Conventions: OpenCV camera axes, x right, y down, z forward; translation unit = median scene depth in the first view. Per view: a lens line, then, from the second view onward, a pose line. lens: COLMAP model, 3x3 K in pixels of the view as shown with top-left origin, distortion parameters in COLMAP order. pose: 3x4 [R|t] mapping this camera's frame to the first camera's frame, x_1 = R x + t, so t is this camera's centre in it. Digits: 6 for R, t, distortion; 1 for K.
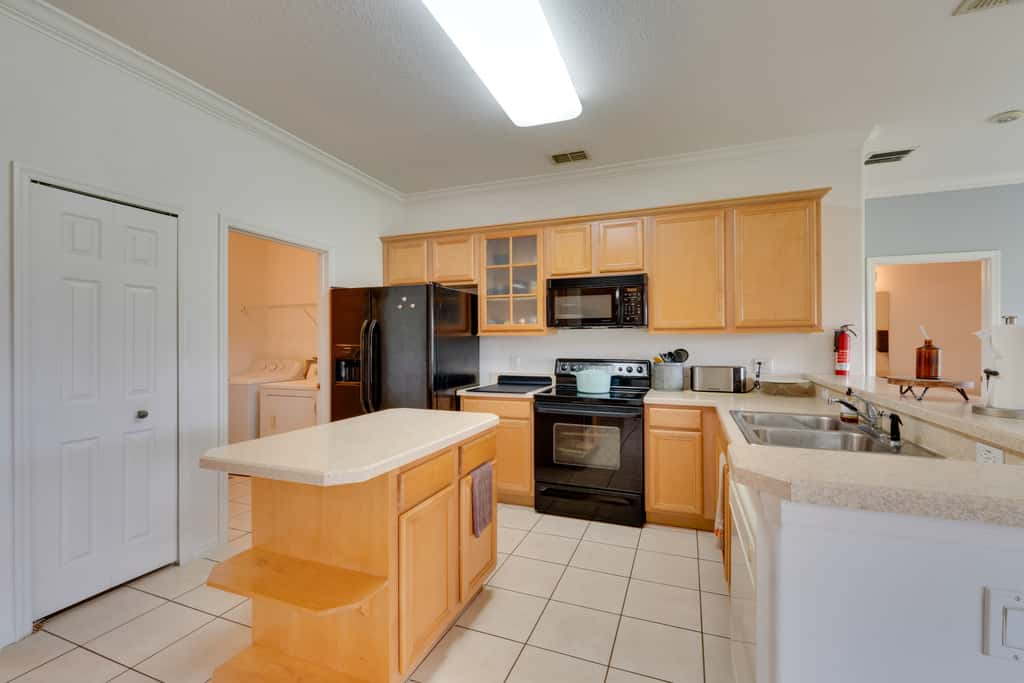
lens RADIAL K [[424.5, 0, 522.0], [0, 424.5, 339.4], [0, 0, 1]] dist [-0.006113, -0.000533]
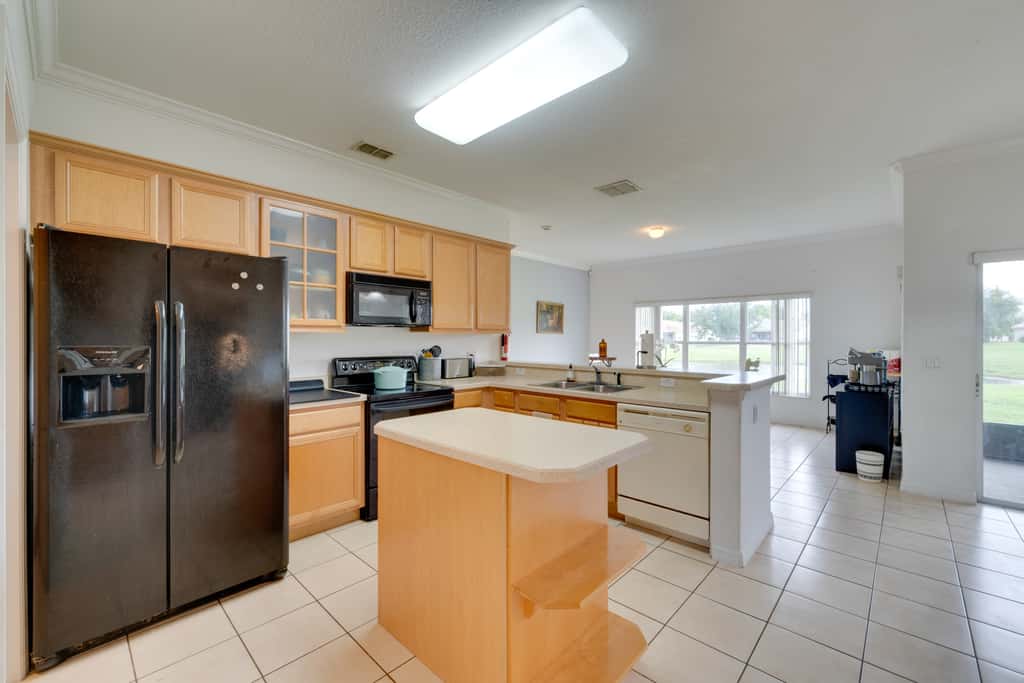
lens RADIAL K [[424.5, 0, 520.2], [0, 424.5, 339.0], [0, 0, 1]] dist [-0.006113, -0.000533]
pose [[0.374840, 0.001136, 0.927089, -0.667983], [-0.006784, 0.999976, 0.001517, 0.000100], [-0.927065, -0.006858, 0.374839, 0.320392]]
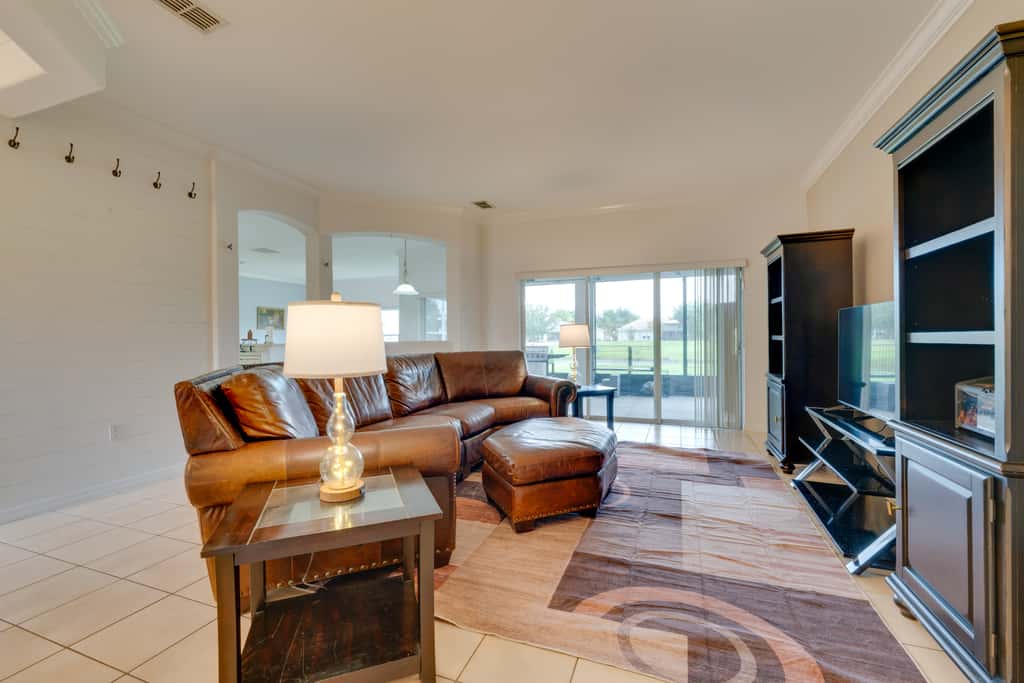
lens RADIAL K [[424.5, 0, 511.5], [0, 424.5, 340.2], [0, 0, 1]] dist [-0.006113, -0.000533]
pose [[-0.000064, -0.000493, 1.000000, -1.831587], [0.001499, 0.999999, 0.000493, 0.060011], [-0.999999, 0.001499, -0.000064, -0.920504]]
